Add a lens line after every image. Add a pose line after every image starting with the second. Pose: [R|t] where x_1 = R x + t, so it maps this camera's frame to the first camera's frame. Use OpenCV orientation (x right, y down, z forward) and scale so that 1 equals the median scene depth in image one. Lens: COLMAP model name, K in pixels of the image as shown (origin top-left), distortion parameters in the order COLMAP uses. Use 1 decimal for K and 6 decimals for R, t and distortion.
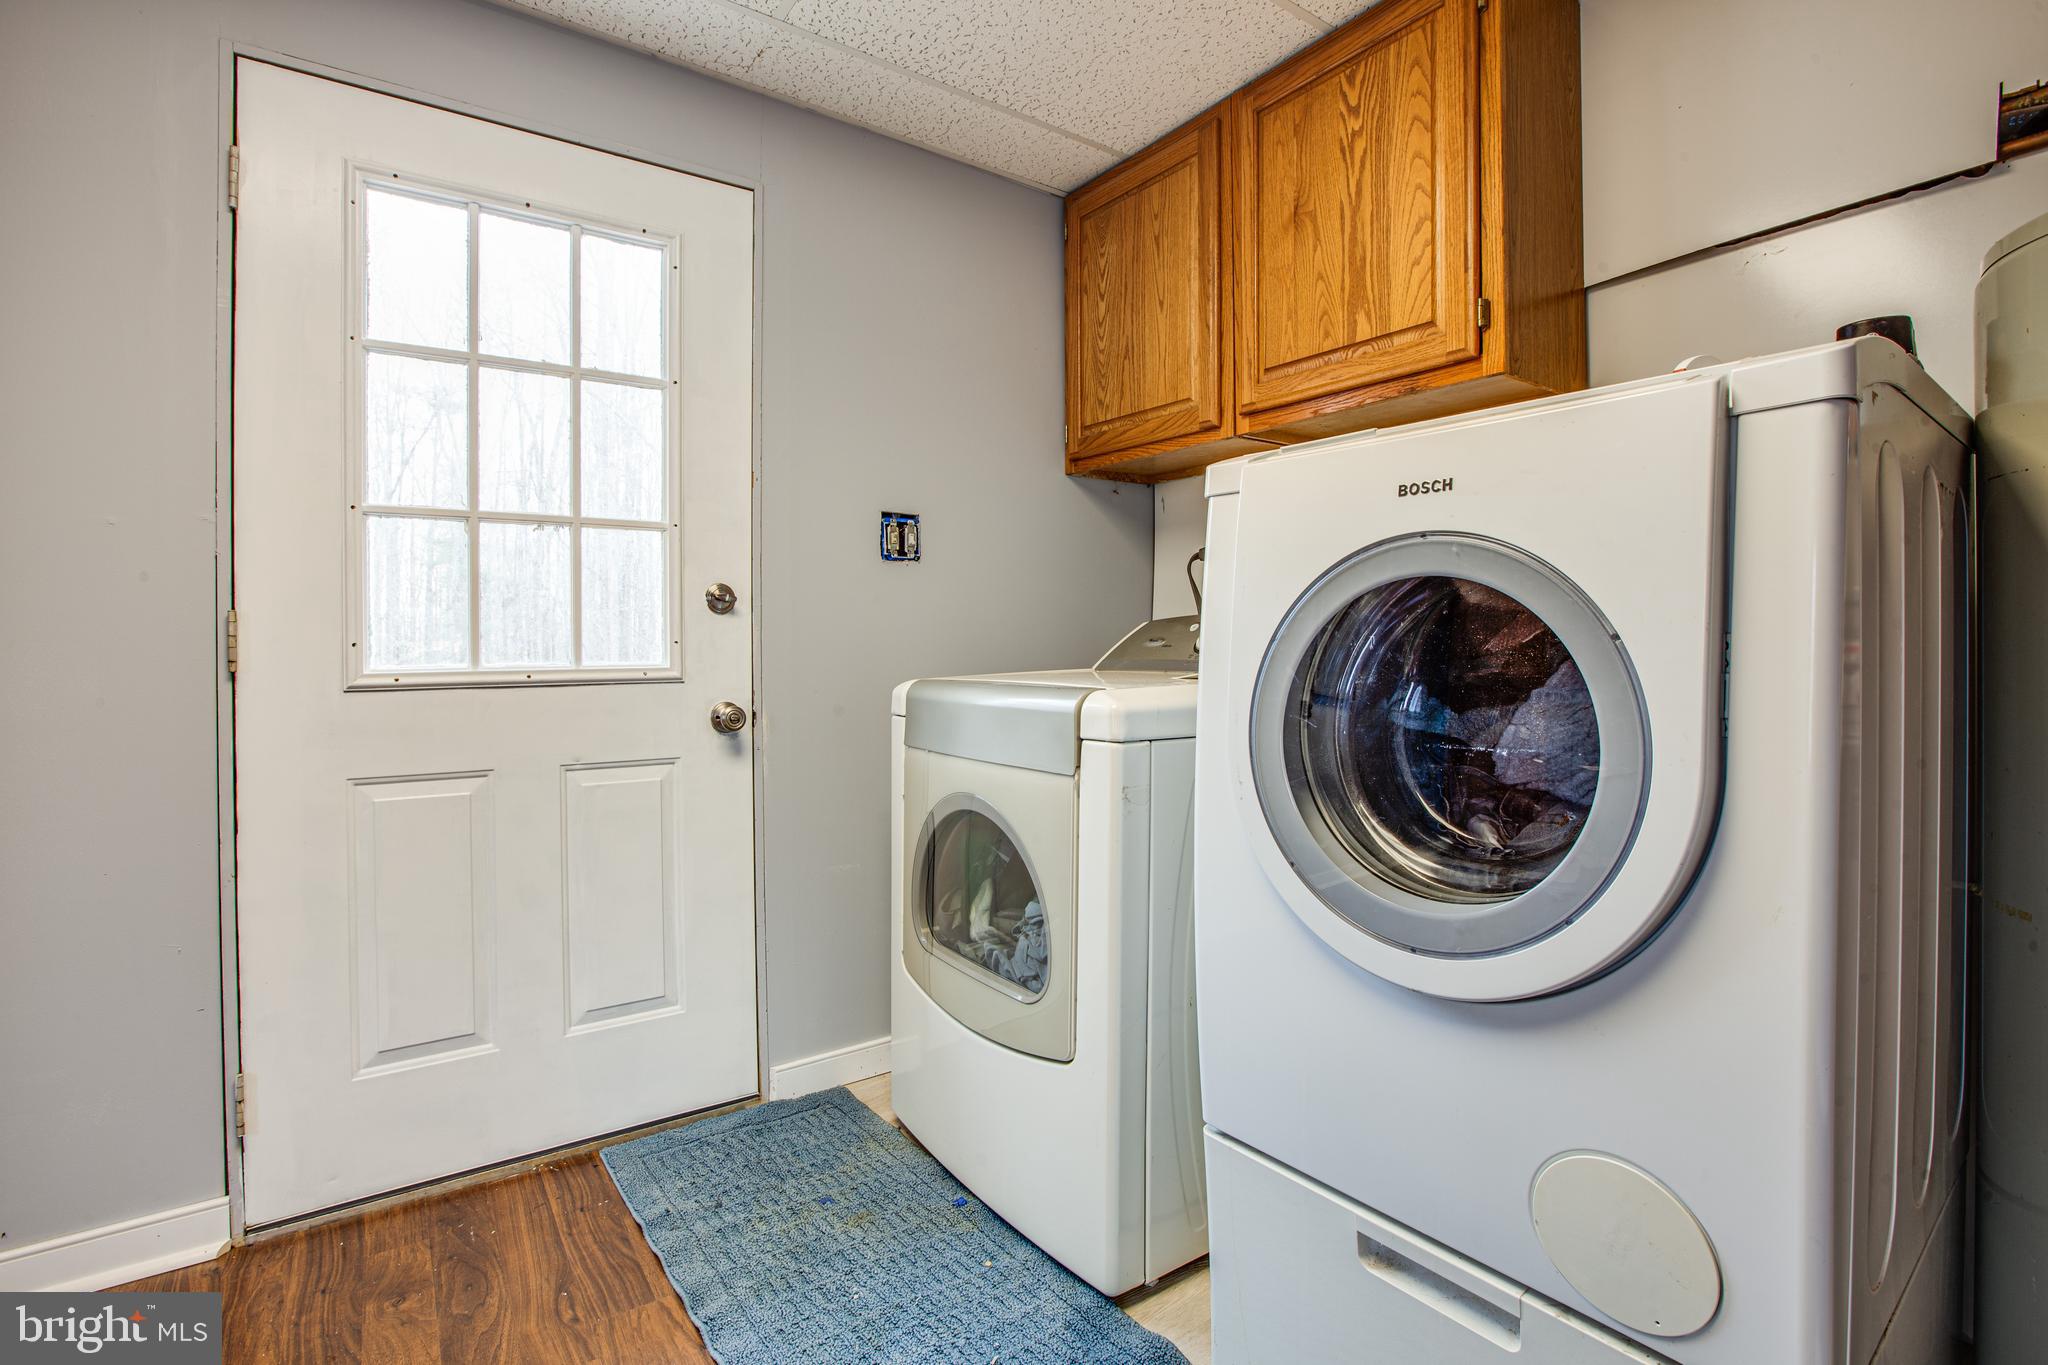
lens RADIAL K [[929.7, 0, 1025.9], [0, 929.7, 660.7], [0, 0, 1]] dist [-0.031243, 0.001066]
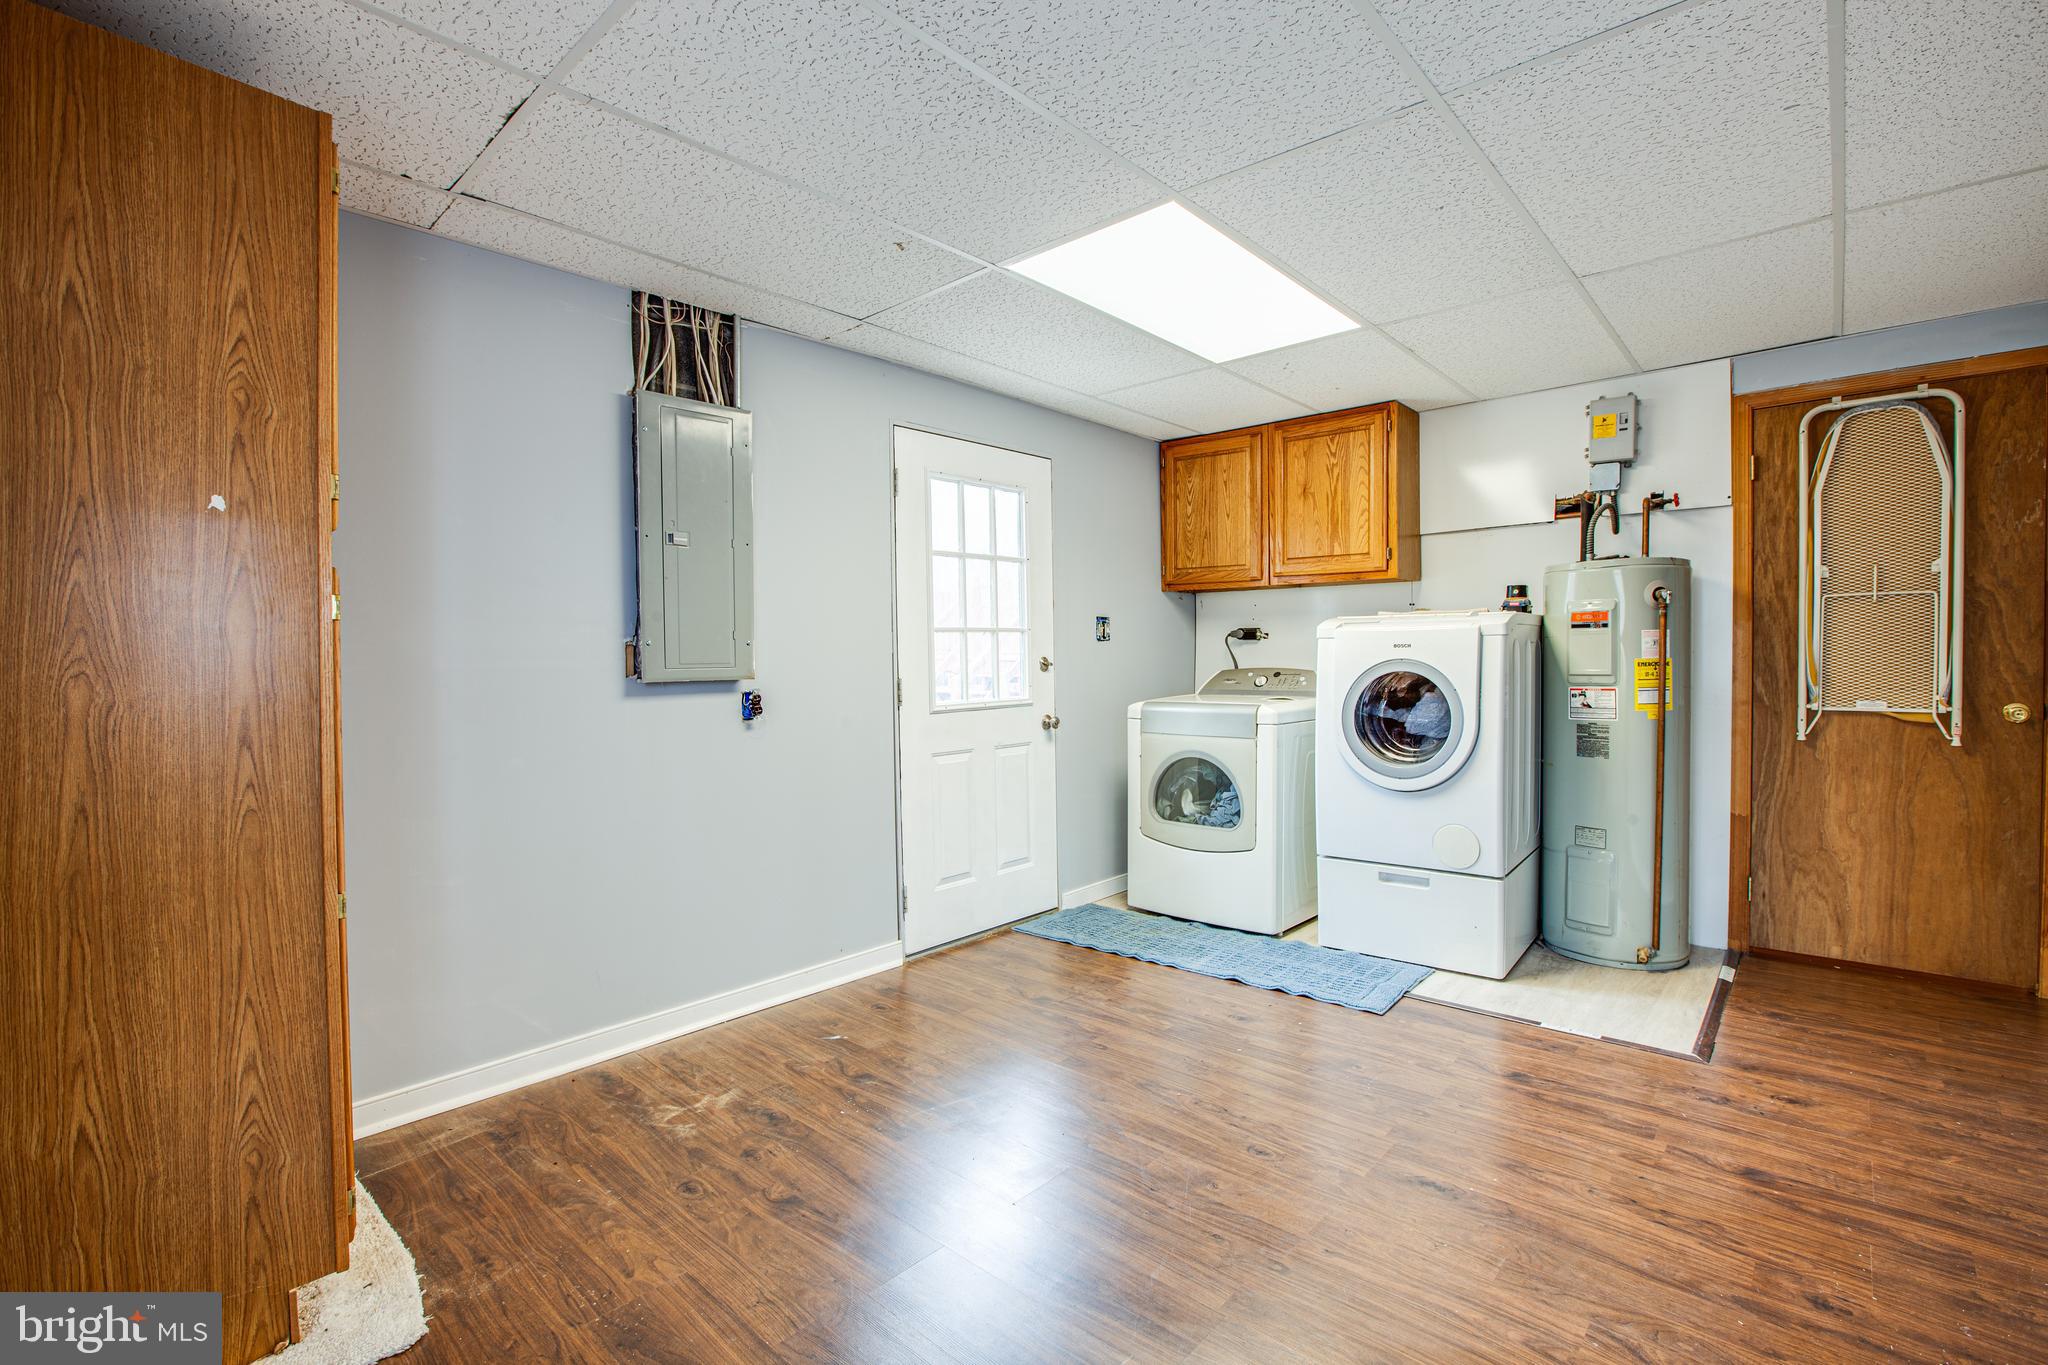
lens RADIAL K [[941.1, 0, 1011.6], [0, 941.1, 682.3], [0, 0, 1]] dist [-0.034106, 0.000806]
pose [[0.975865, -0.014346, 0.217904, -0.889907], [0.010721, 0.999784, 0.017806, -0.067653], [-0.218112, -0.015040, 0.975808, -1.059232]]
